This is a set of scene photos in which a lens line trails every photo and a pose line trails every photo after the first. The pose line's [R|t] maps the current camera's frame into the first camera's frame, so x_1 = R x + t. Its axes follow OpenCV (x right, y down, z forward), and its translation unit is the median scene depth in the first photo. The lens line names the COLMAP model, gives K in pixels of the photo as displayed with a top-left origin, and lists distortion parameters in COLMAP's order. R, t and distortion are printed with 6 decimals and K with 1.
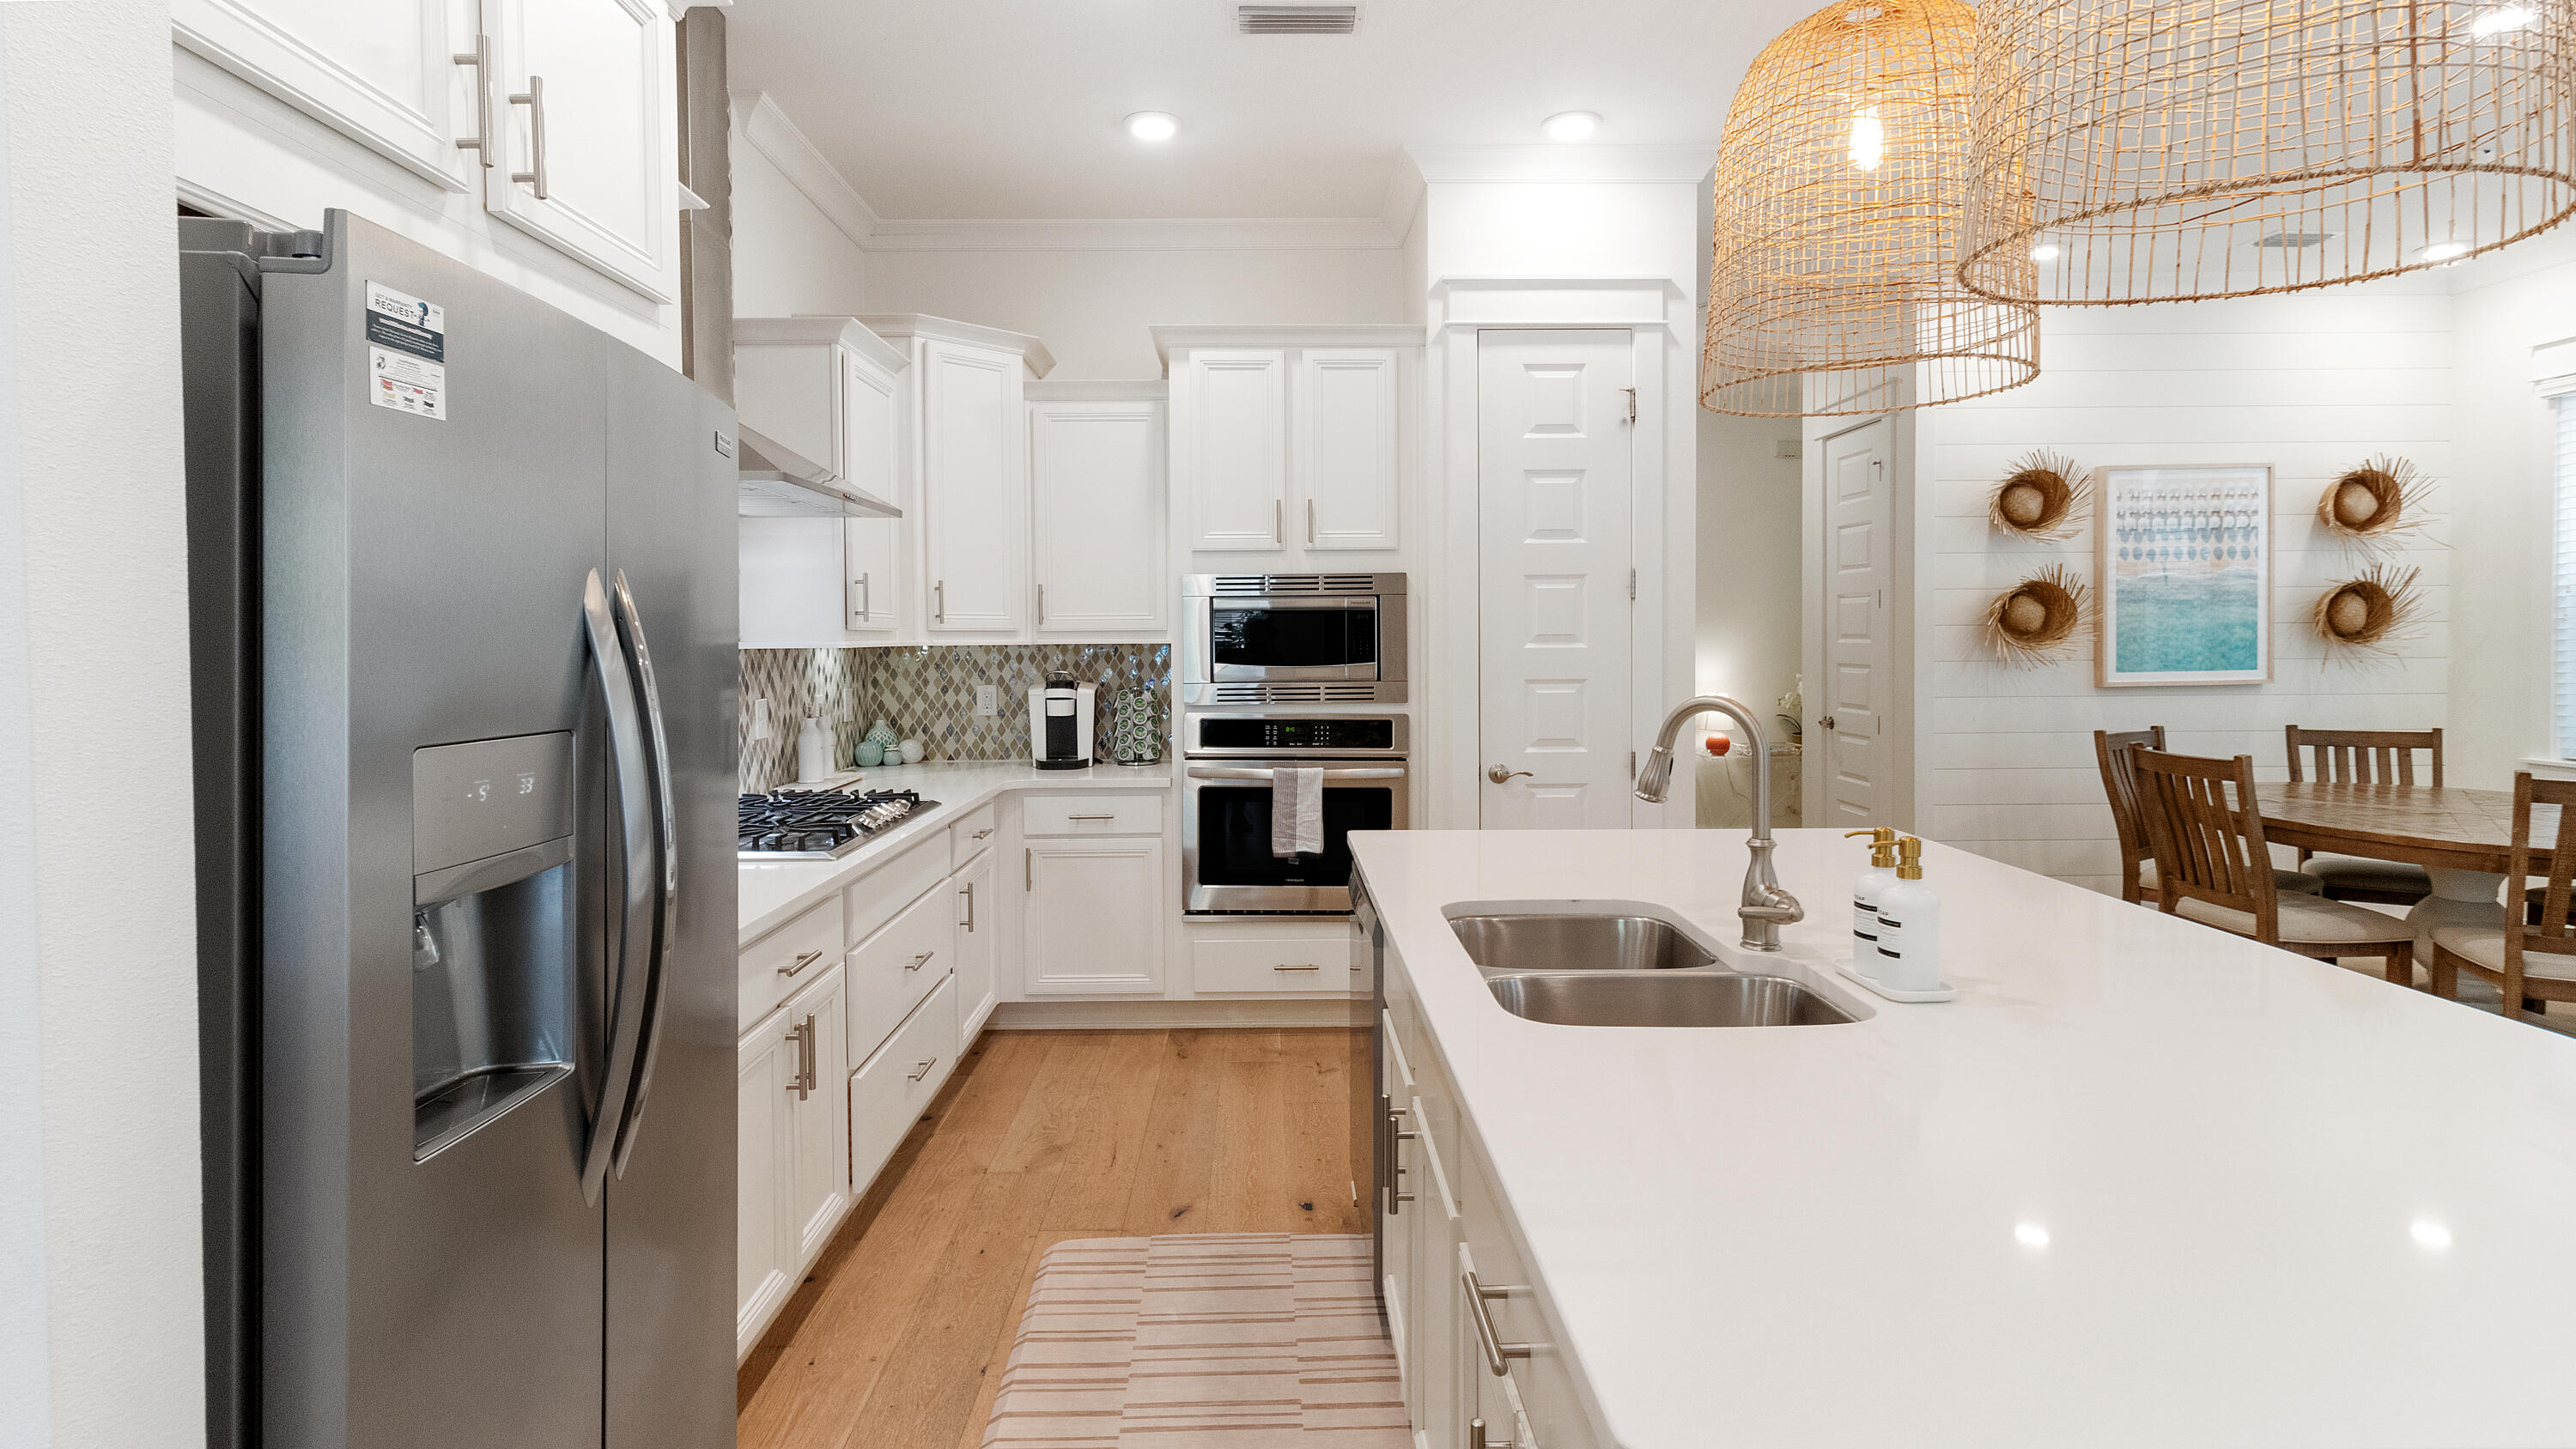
lens RADIAL K [[1173.7, 0, 1279.9], [0, 1173.7, 657.5], [0, 0, 1]] dist [0.005432, 0.000470]
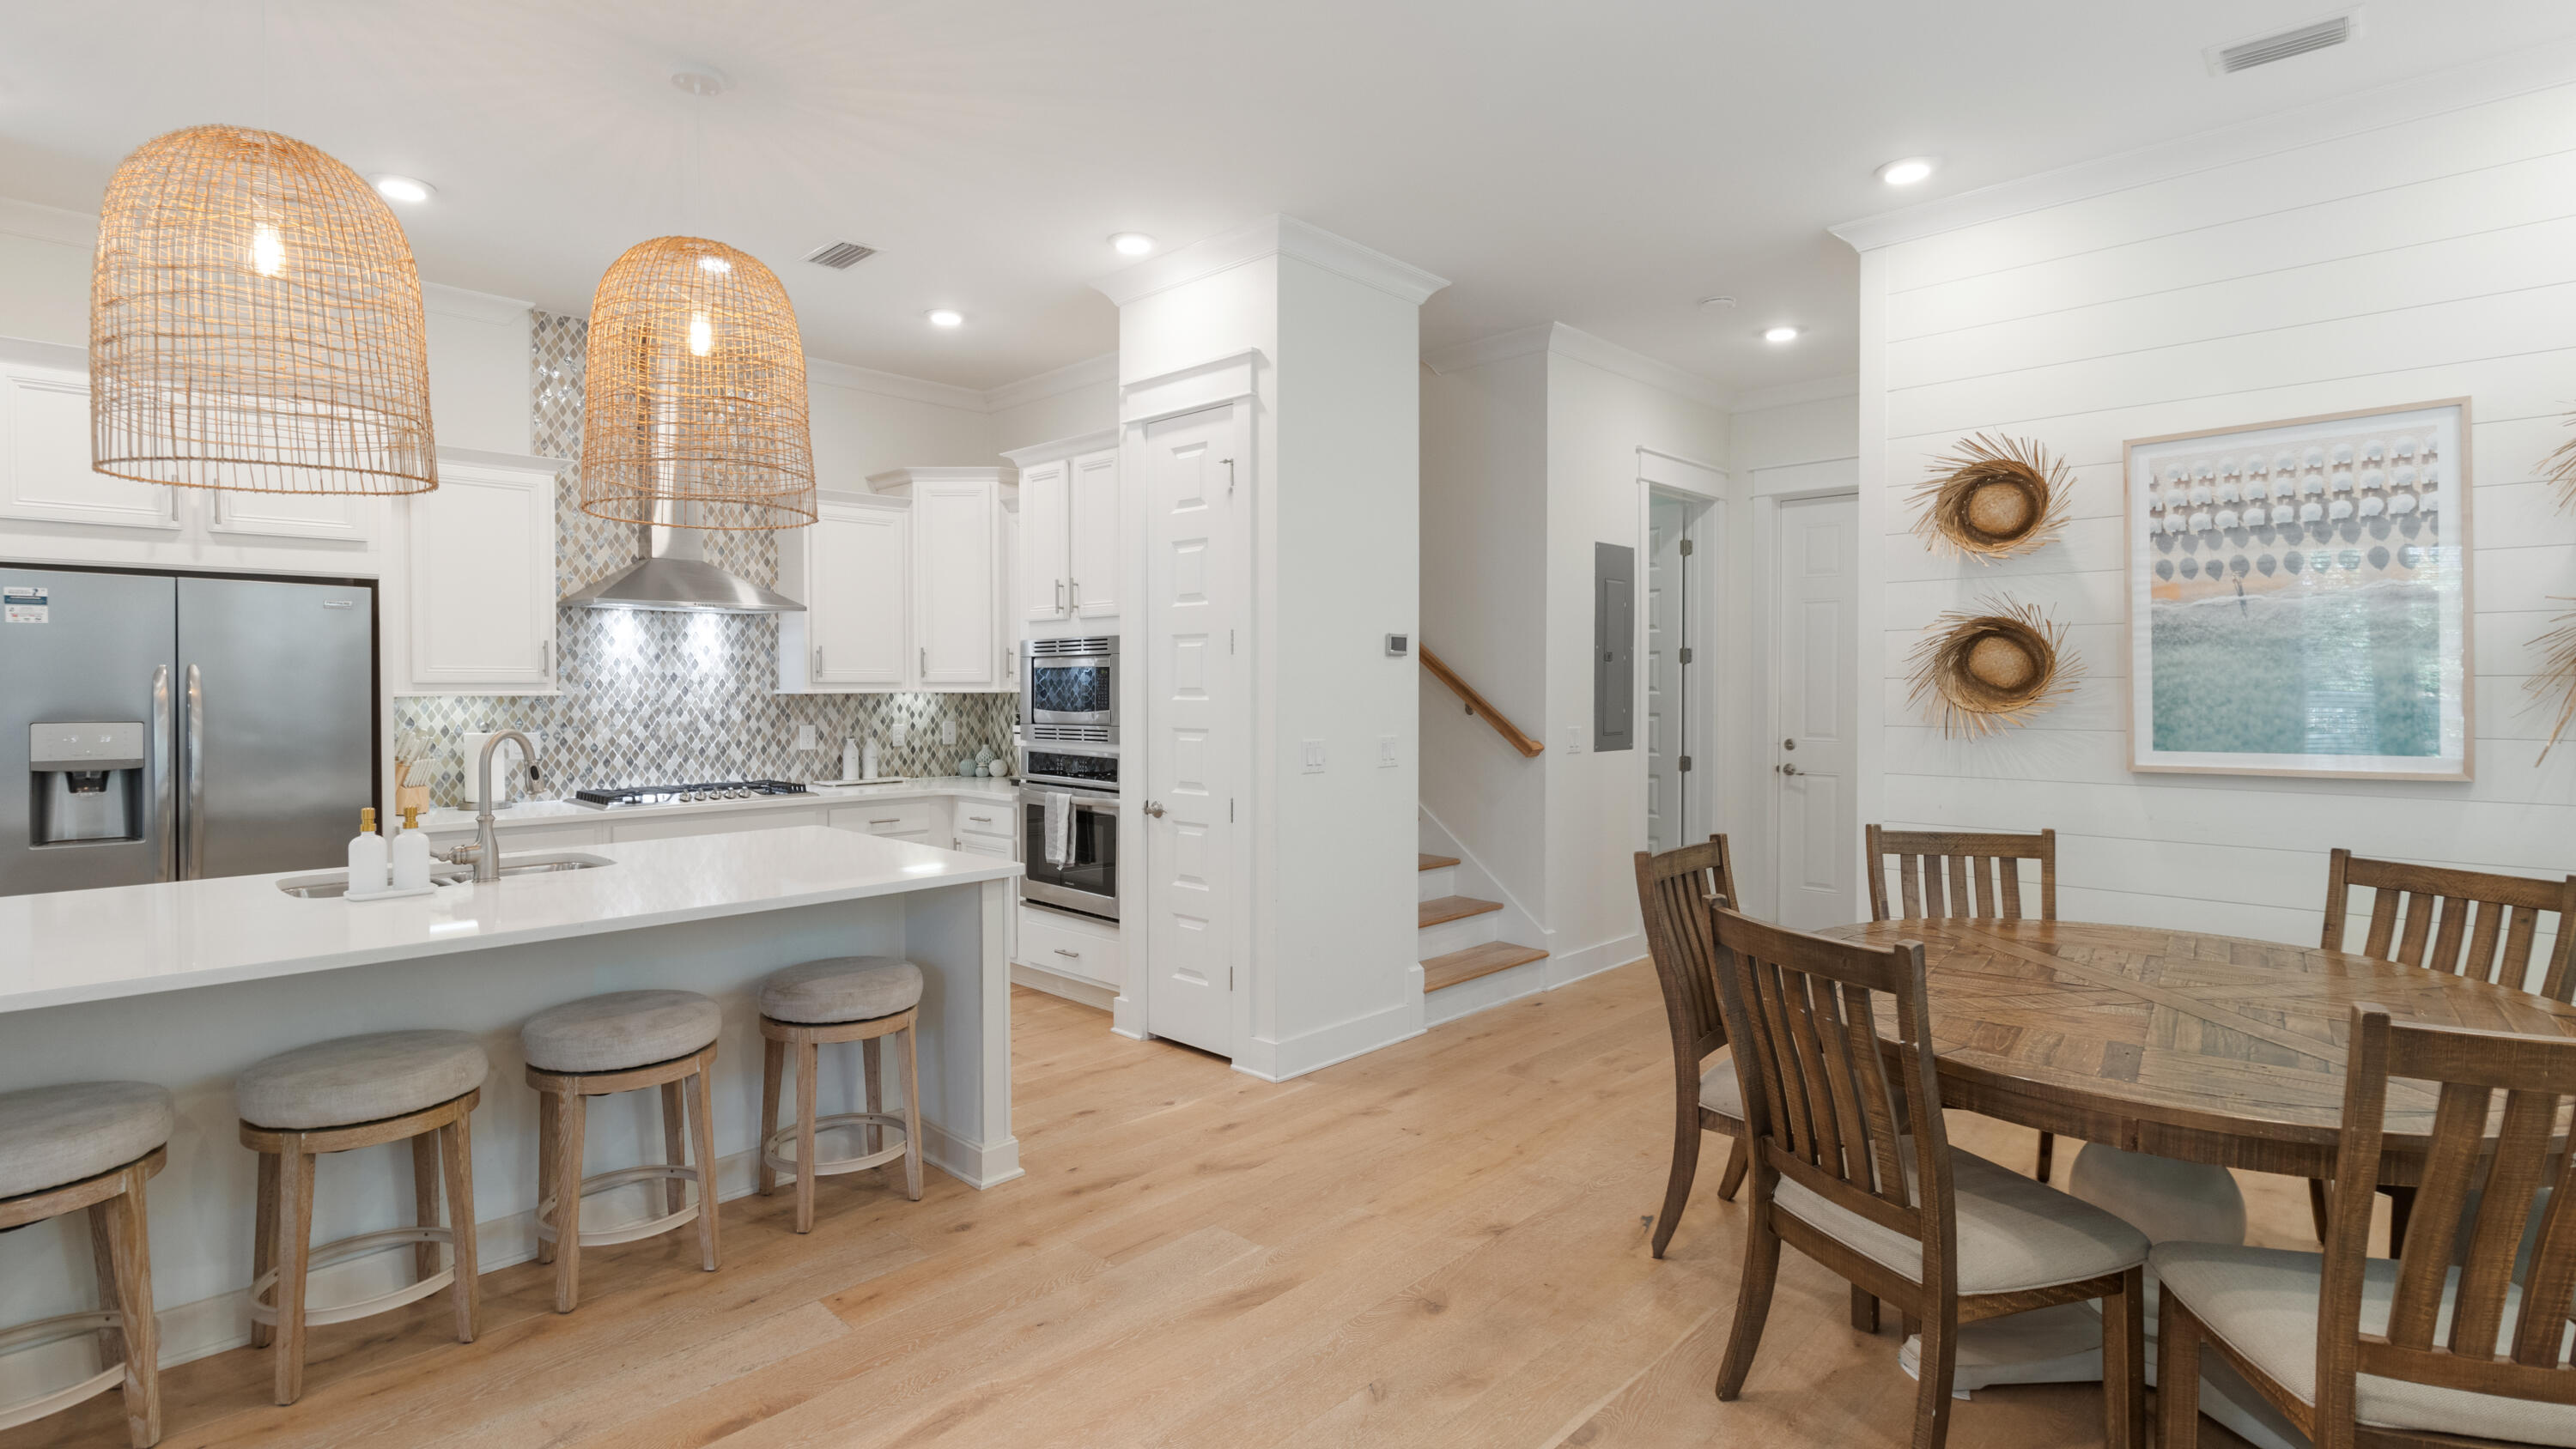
lens RADIAL K [[1155.7, 0, 1246.5], [0, 1155.7, 702.1], [0, 0, 1]] dist [0.001979, 0.000806]
pose [[0.733310, 0.015505, -0.679718, 0.907559], [-0.015617, 0.999860, 0.005959, -0.012237], [0.679716, 0.006245, 0.733449, 0.209536]]
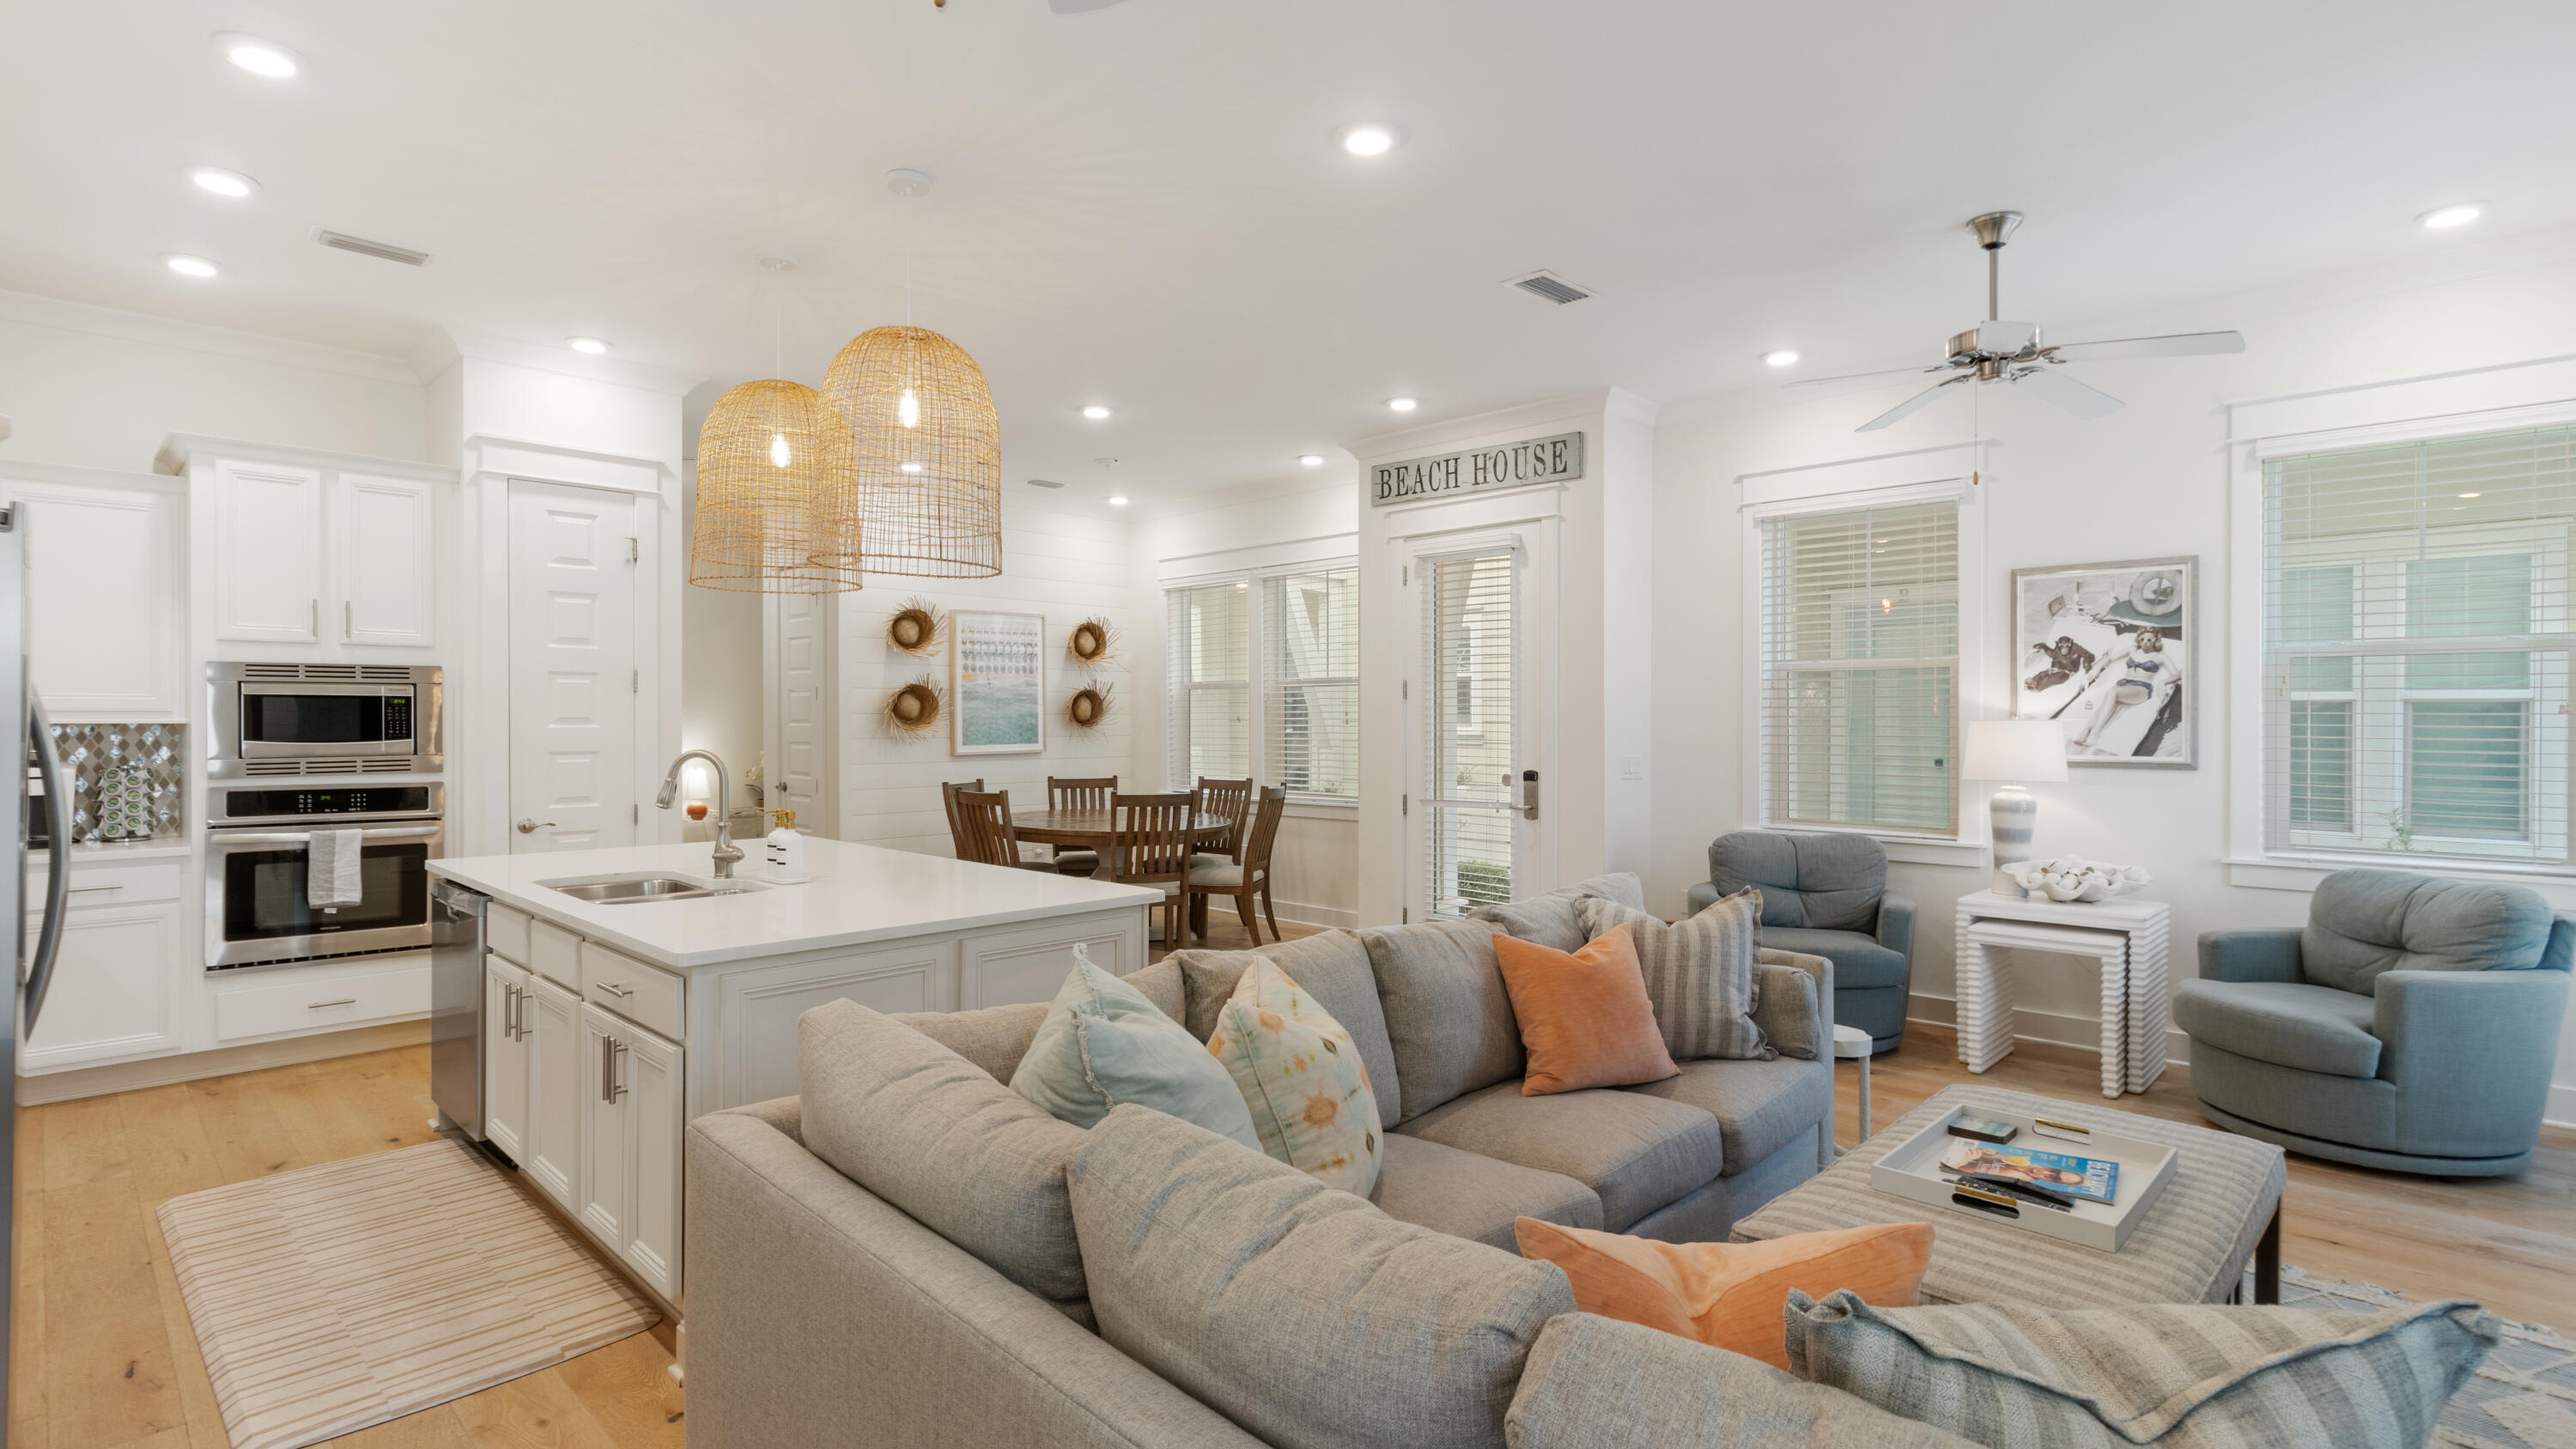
lens RADIAL K [[1230.1, 0, 1277.4], [0, 1230.1, 728.0], [0, 0, 1]] dist [-0.072346, 0.030435]
pose [[0.691906, 0.001551, 0.721986, -0.172731], [0.009592, 0.999890, -0.011340, 0.013661], [-0.721924, 0.014771, 0.691815, -0.449269]]
